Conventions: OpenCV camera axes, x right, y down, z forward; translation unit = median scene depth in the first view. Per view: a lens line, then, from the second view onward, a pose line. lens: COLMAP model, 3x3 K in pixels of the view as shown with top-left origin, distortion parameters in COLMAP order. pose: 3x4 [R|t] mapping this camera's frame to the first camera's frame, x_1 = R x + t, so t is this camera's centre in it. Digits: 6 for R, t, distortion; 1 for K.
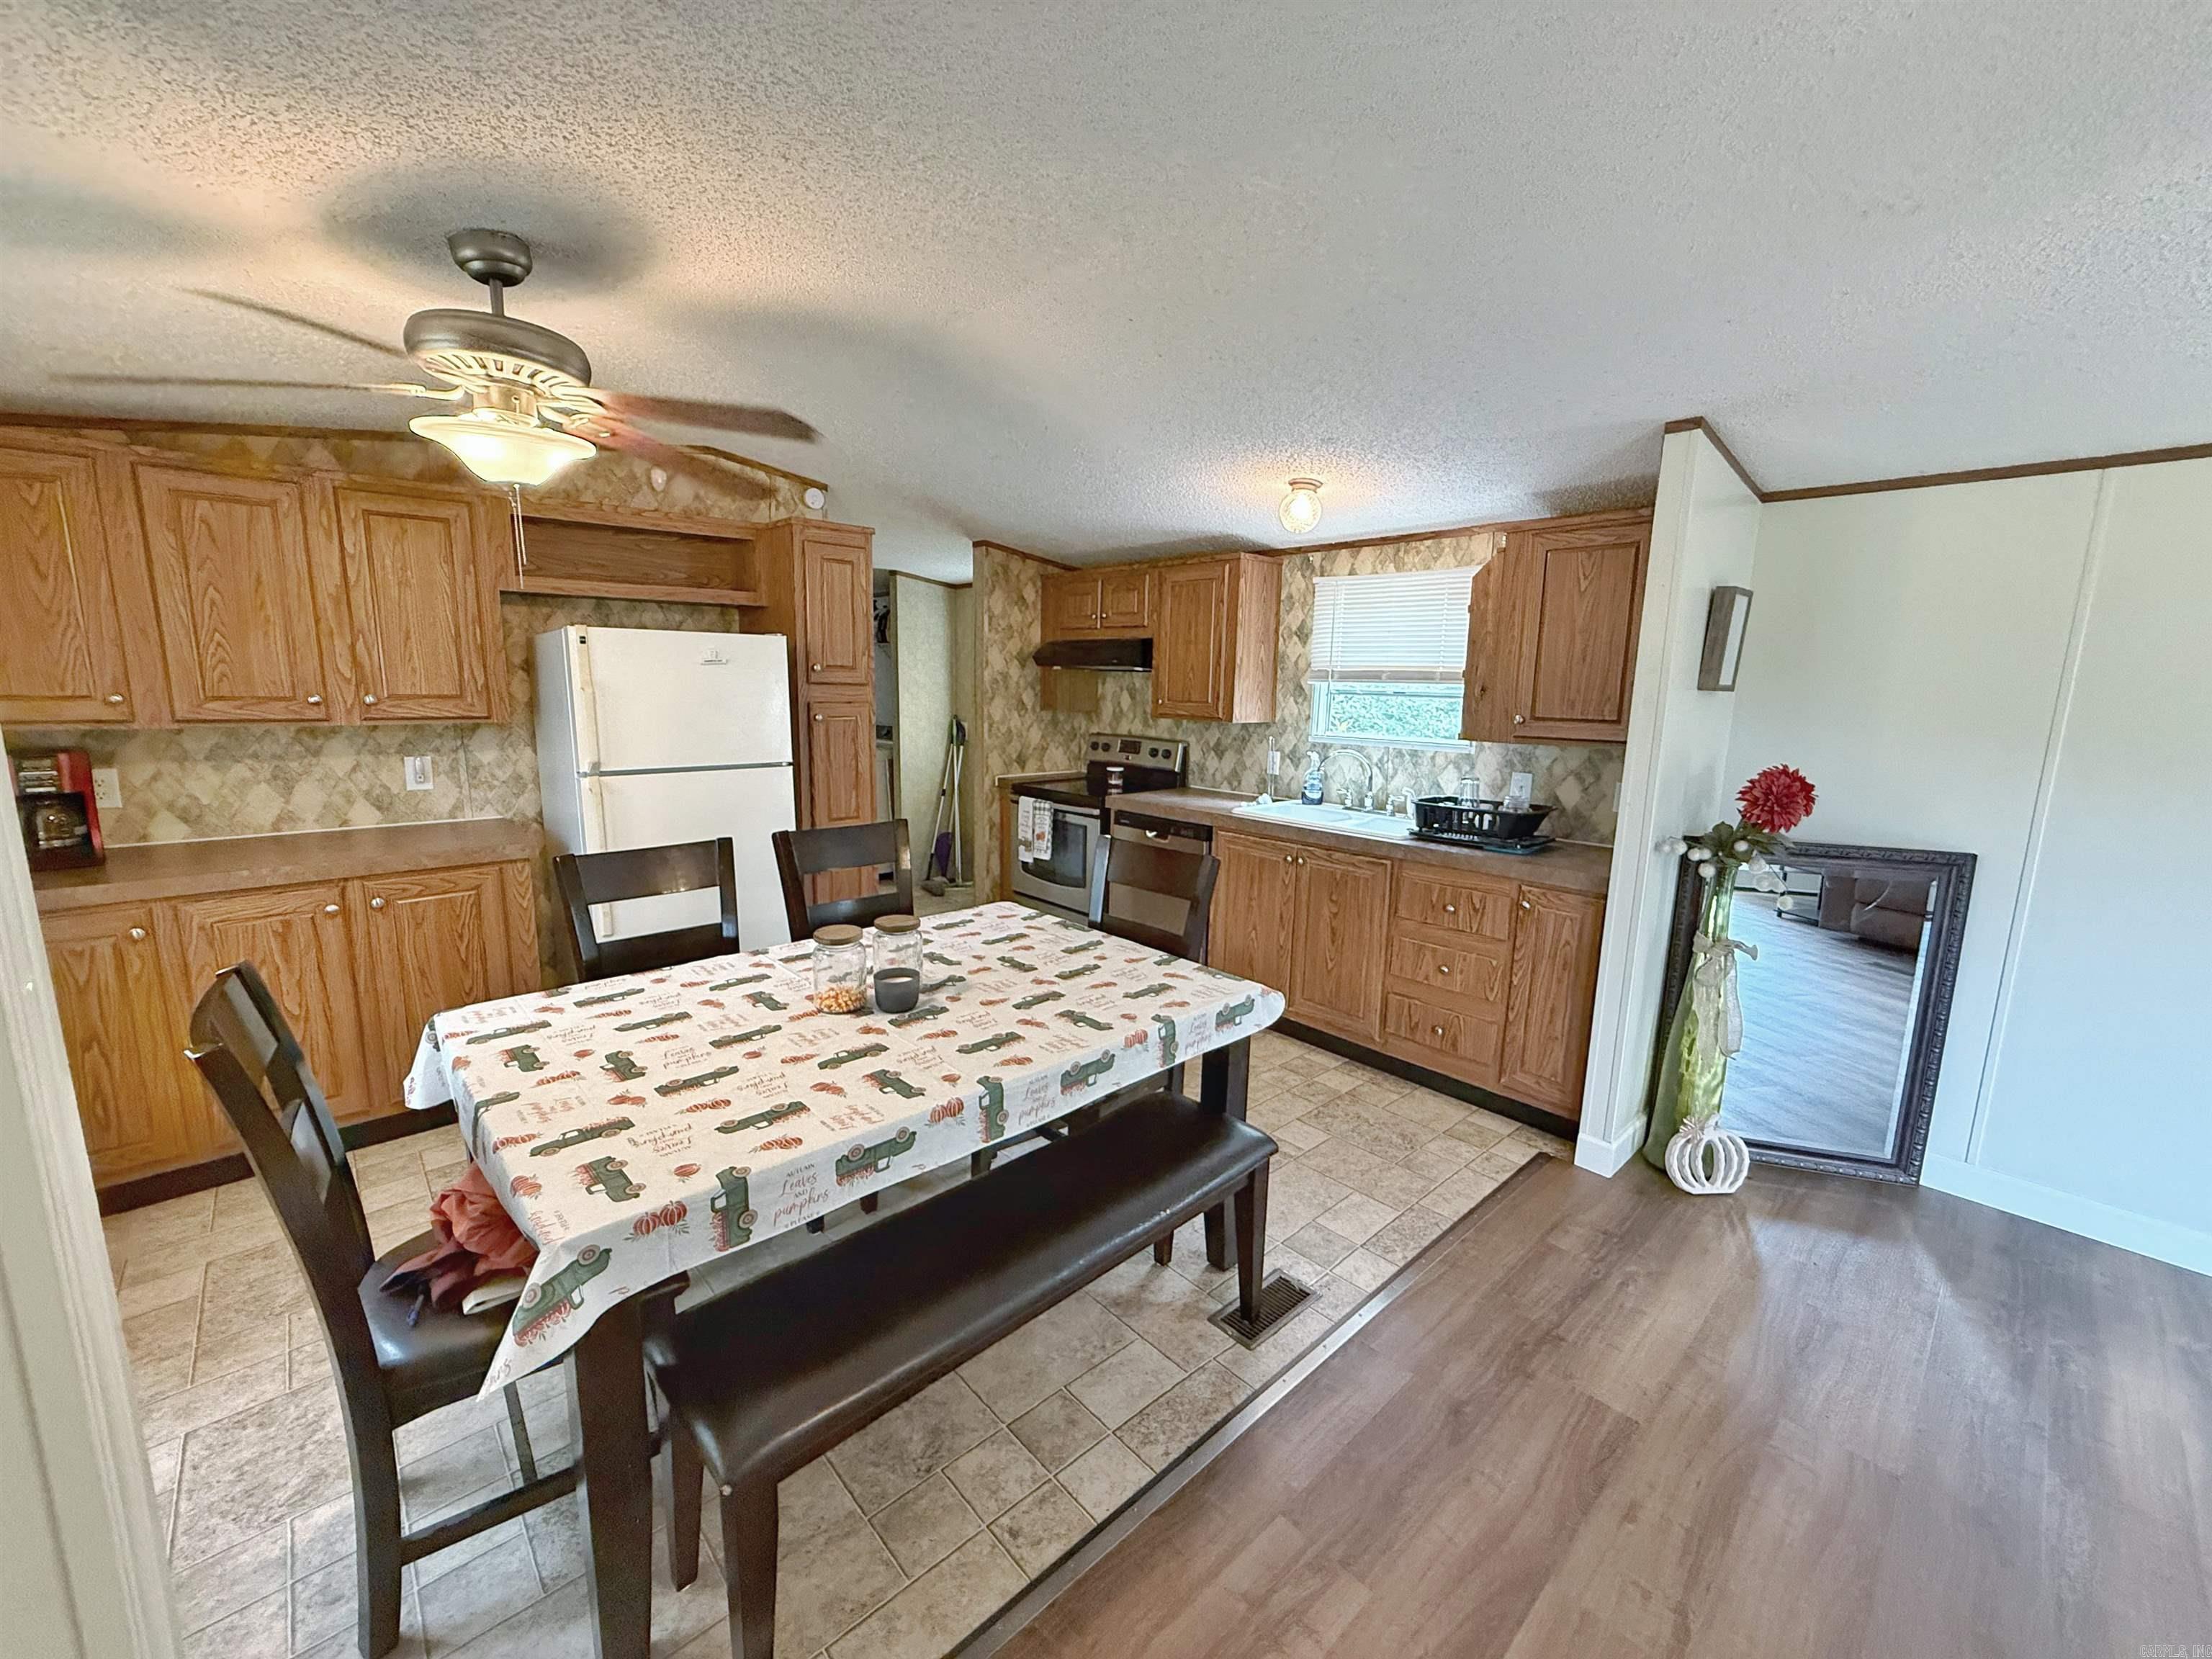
lens RADIAL K [[881.6, 0, 1101.6], [0, 881.6, 828.8], [0, 0, 1]] dist [-0.000160, 0.000230]
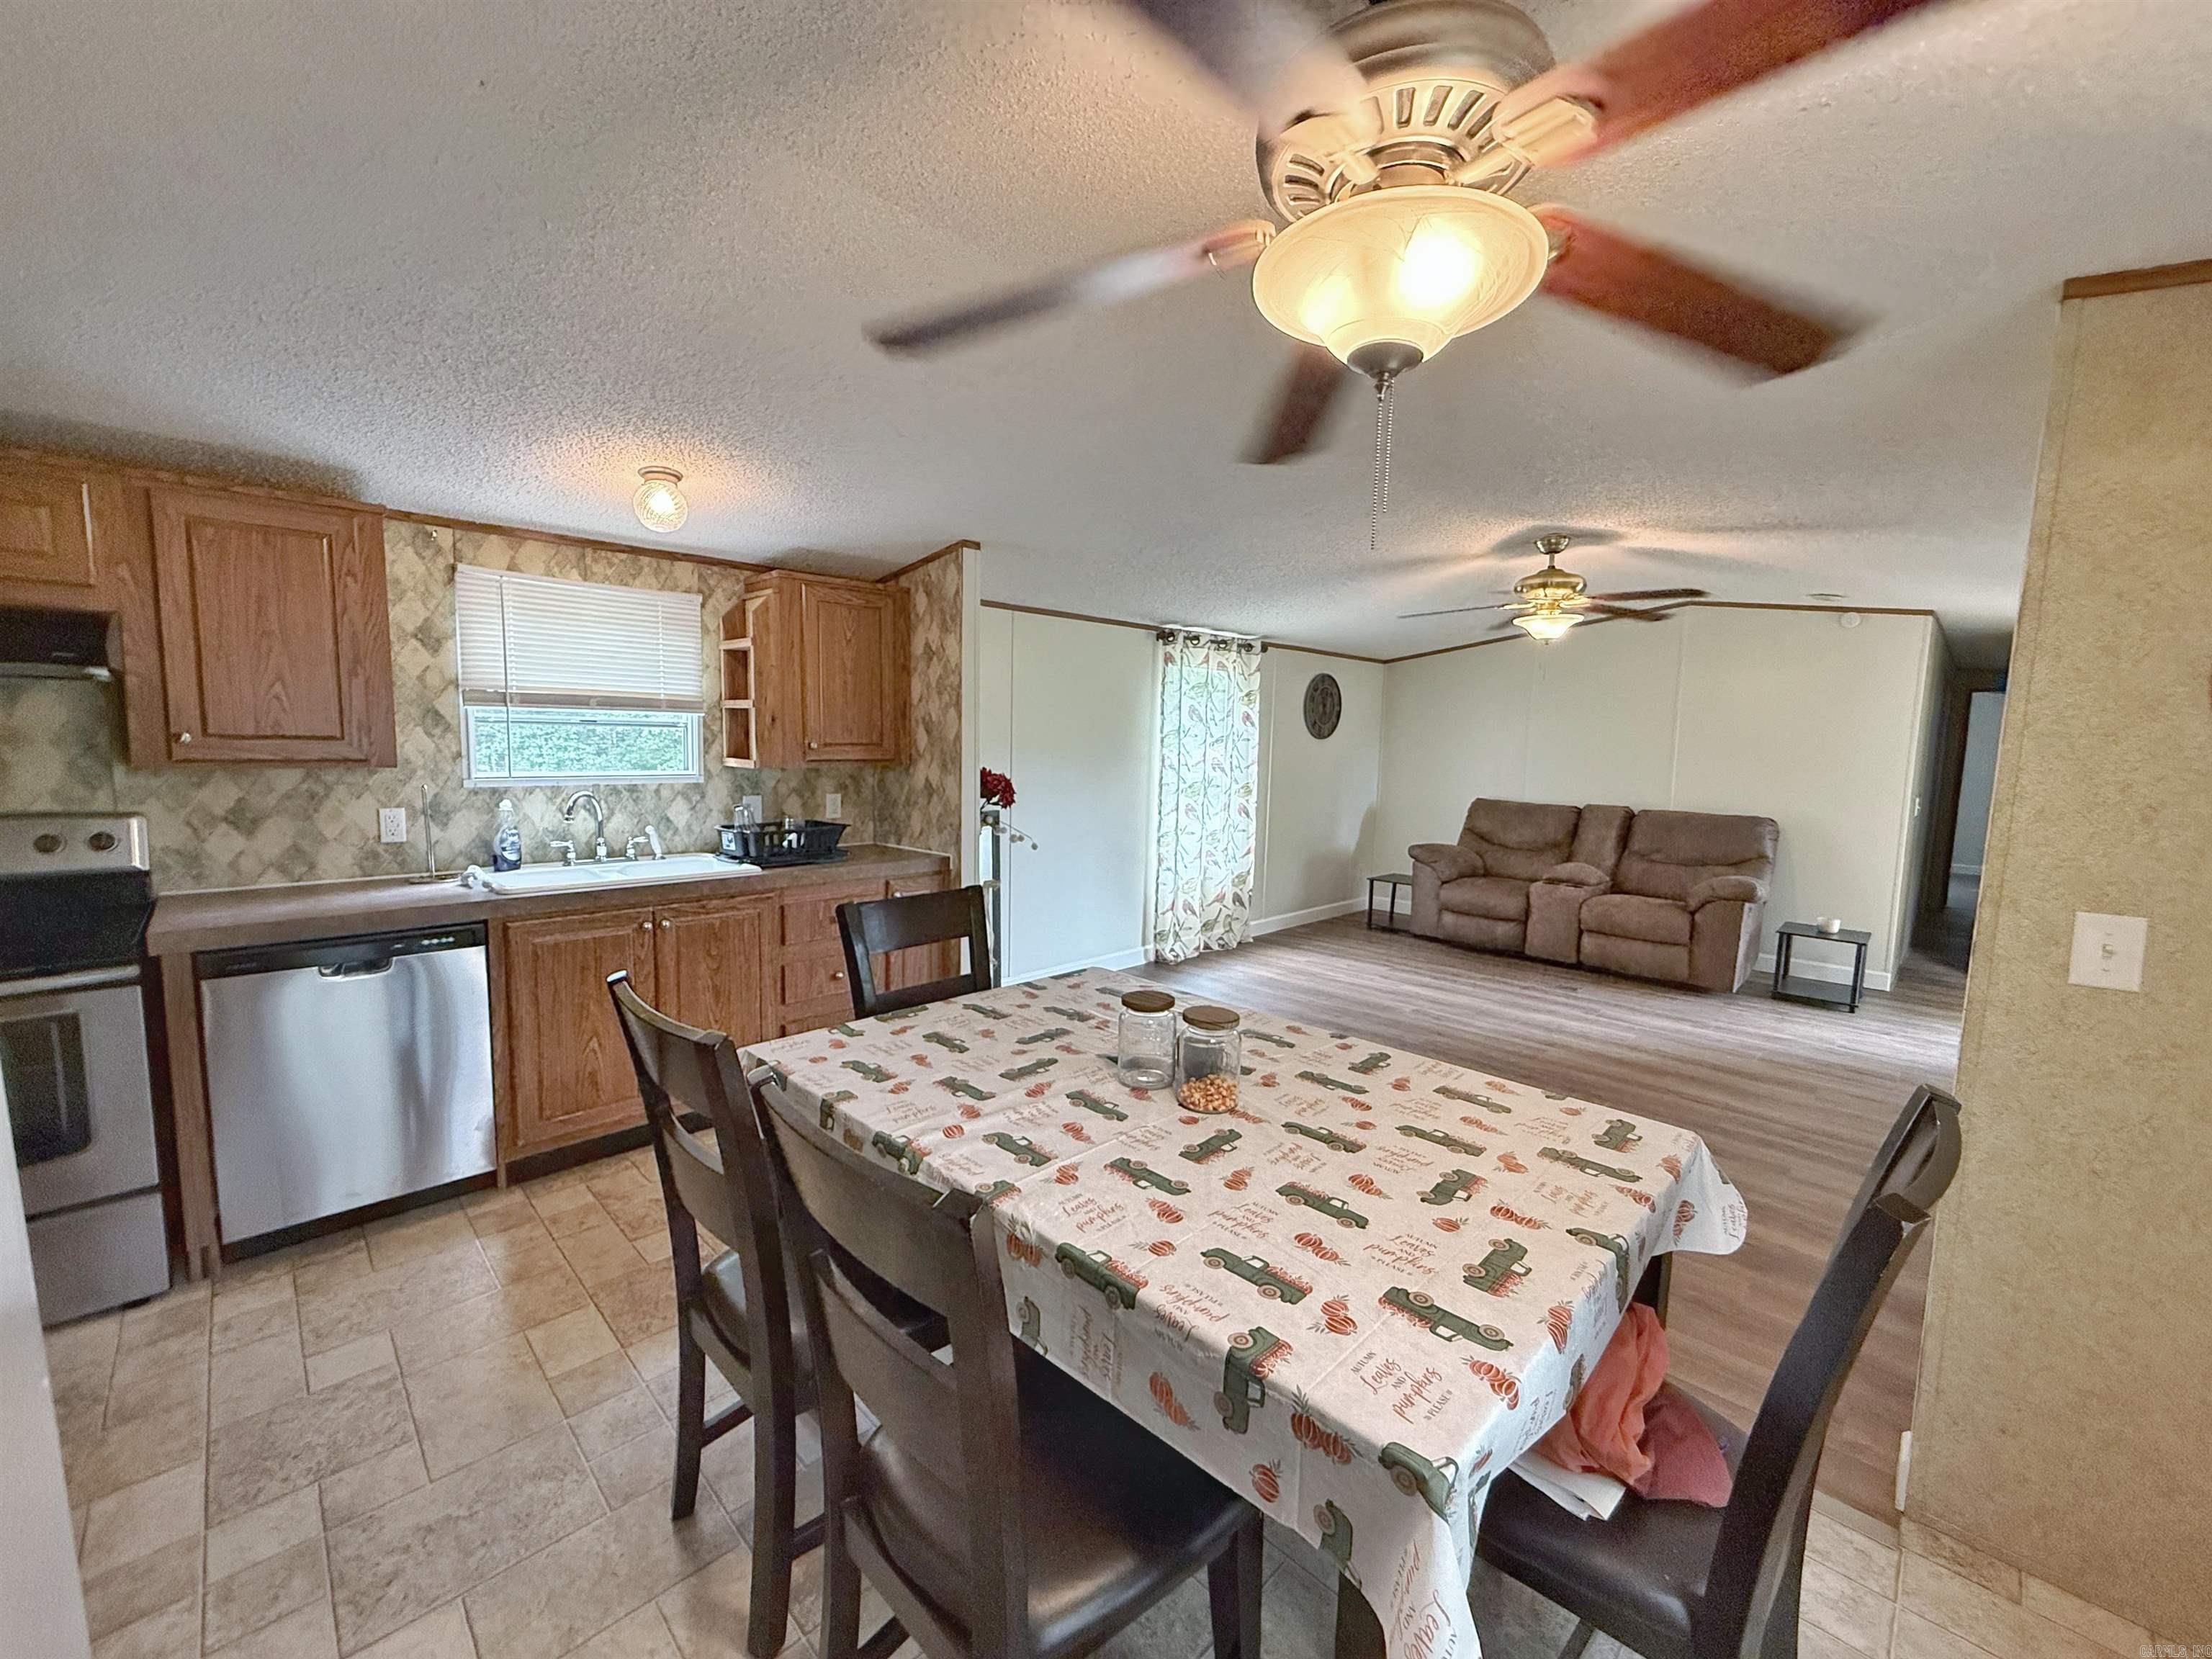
lens RADIAL K [[881.6, 0, 1101.7], [0, 881.6, 831.0], [0, 0, 1]] dist [-0.000160, 0.000230]
pose [[-0.035017, -0.126241, 0.991381, -0.664892], [0.147263, 0.980509, 0.130059, -0.107217], [-0.988477, 0.150549, -0.015744, 0.656365]]
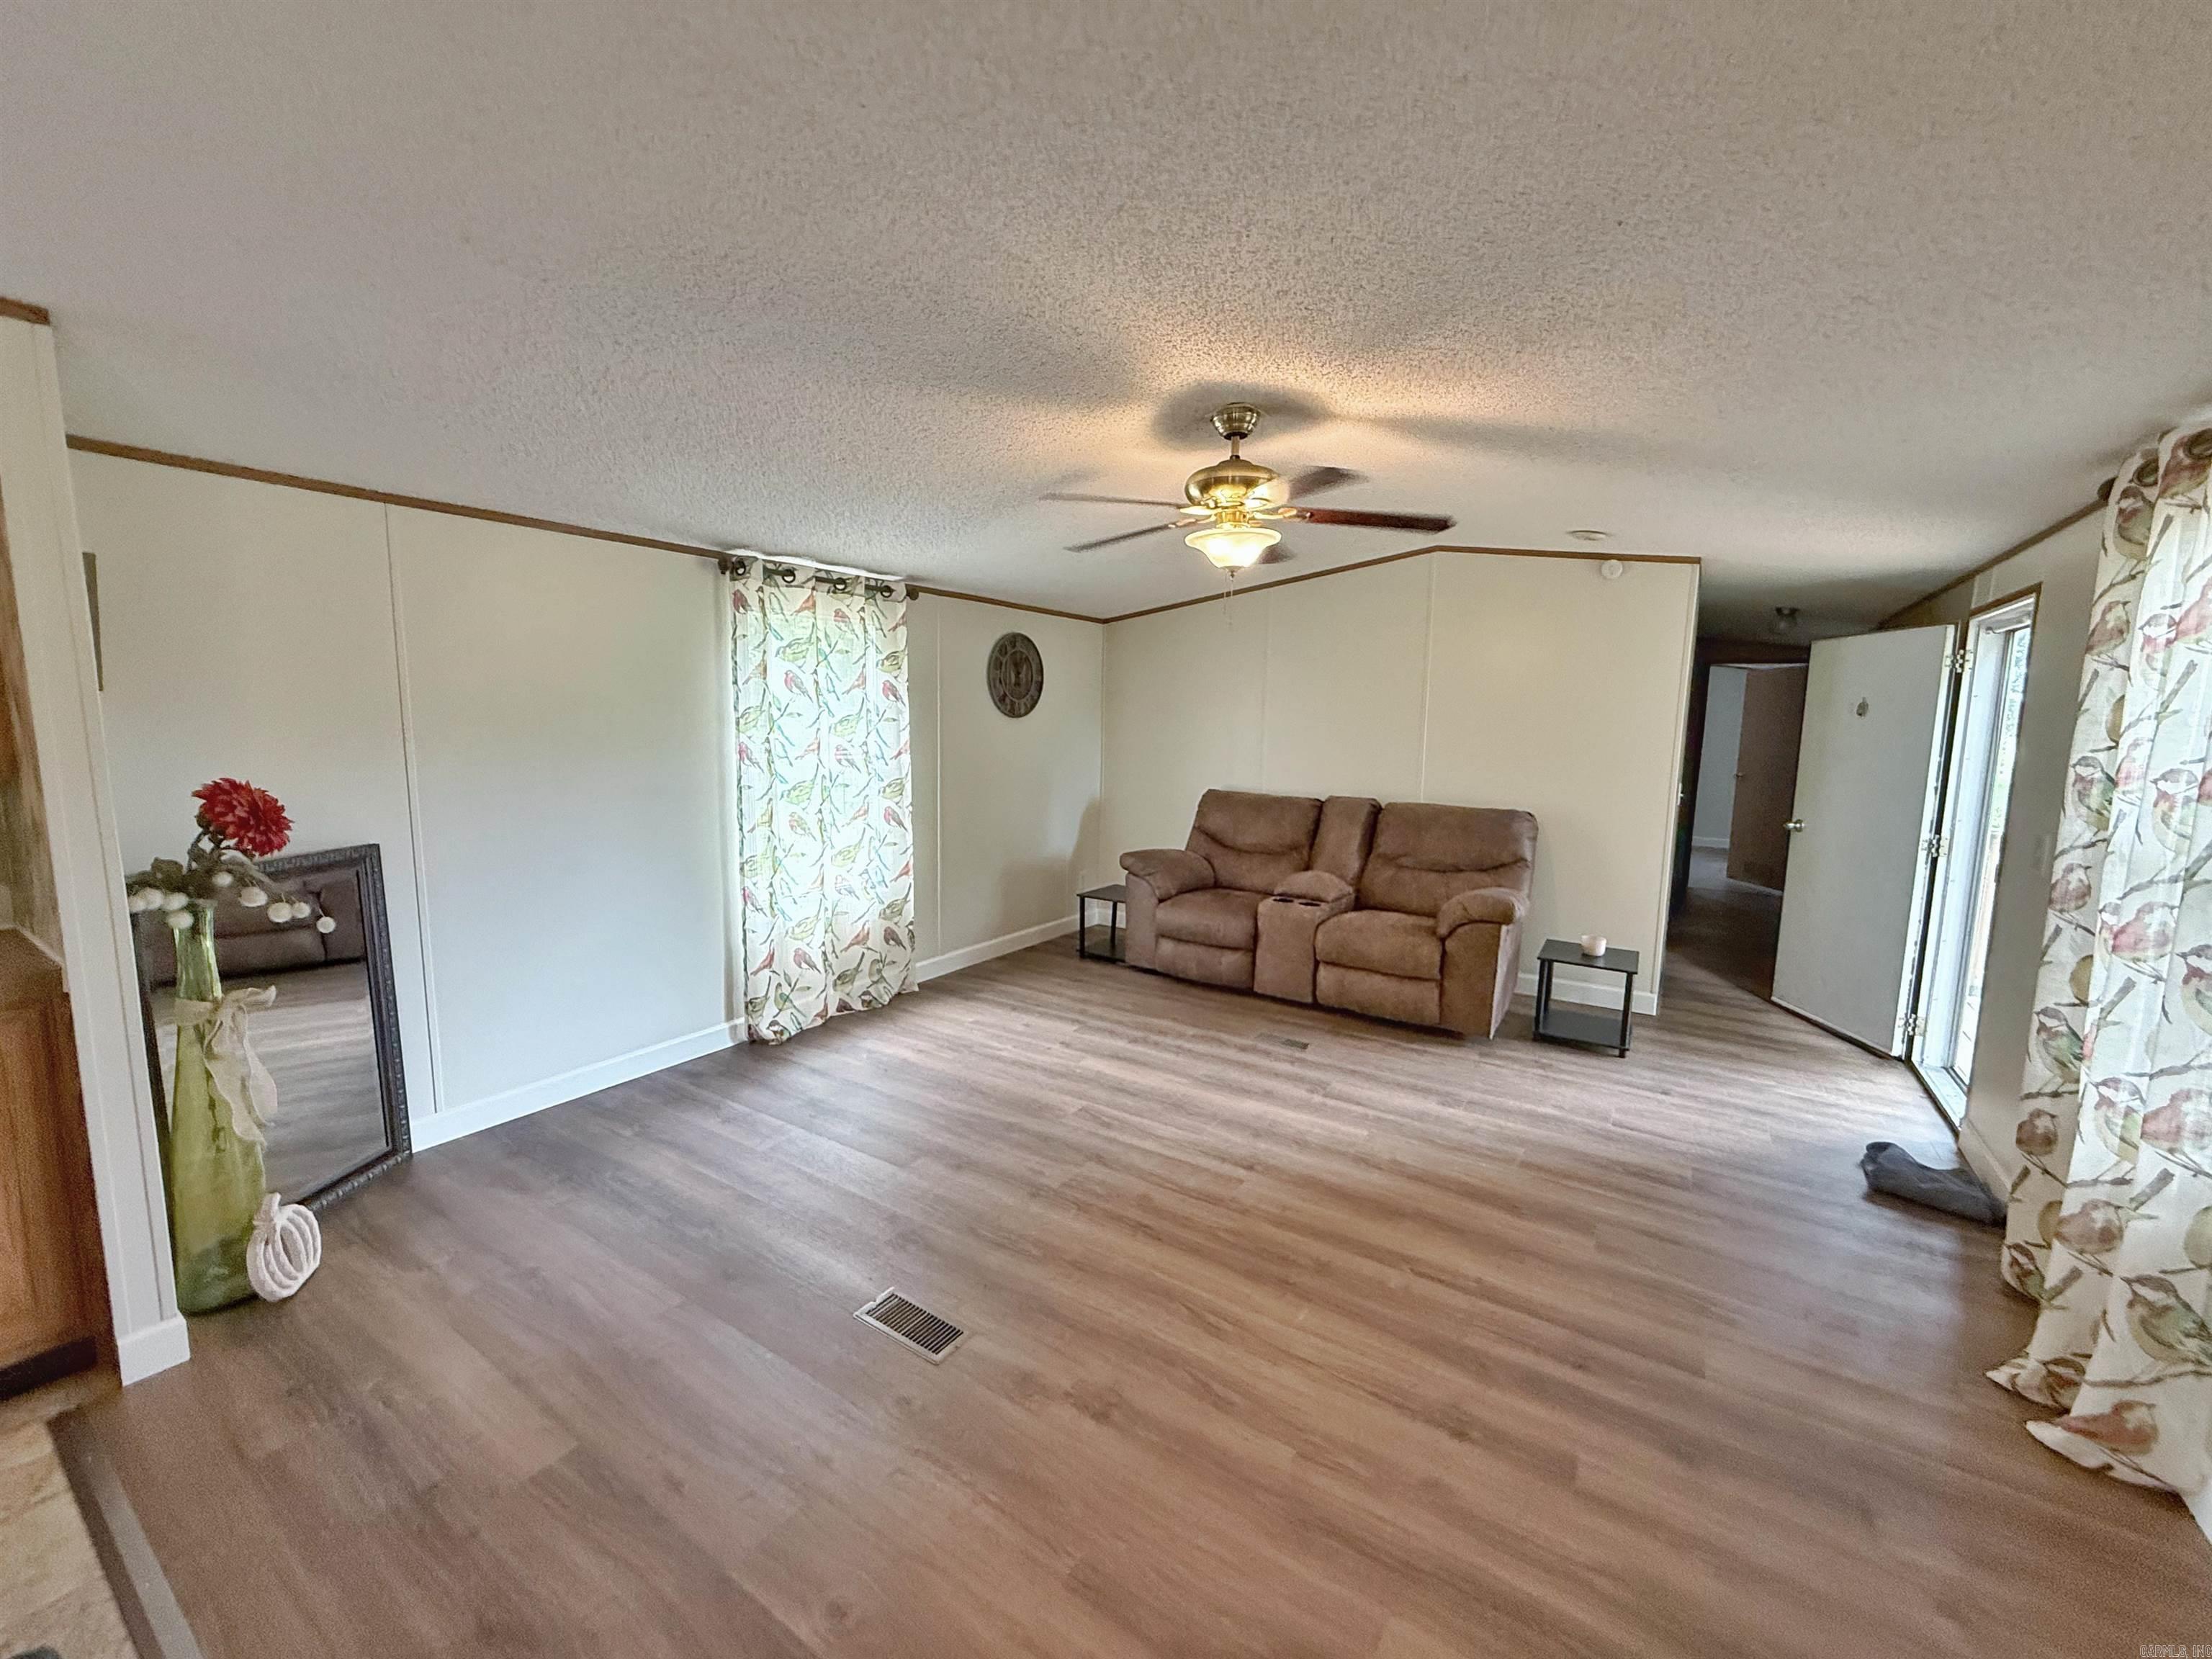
lens RADIAL K [[881.6, 0, 1101.5], [0, 881.6, 831.2], [0, 0, 1]] dist [-0.000160, 0.000230]
pose [[-0.237681, -0.148451, 0.959932, -0.203304], [0.143842, 0.971977, 0.185929, -0.047361], [-0.960634, 0.182270, -0.209667, 0.296587]]
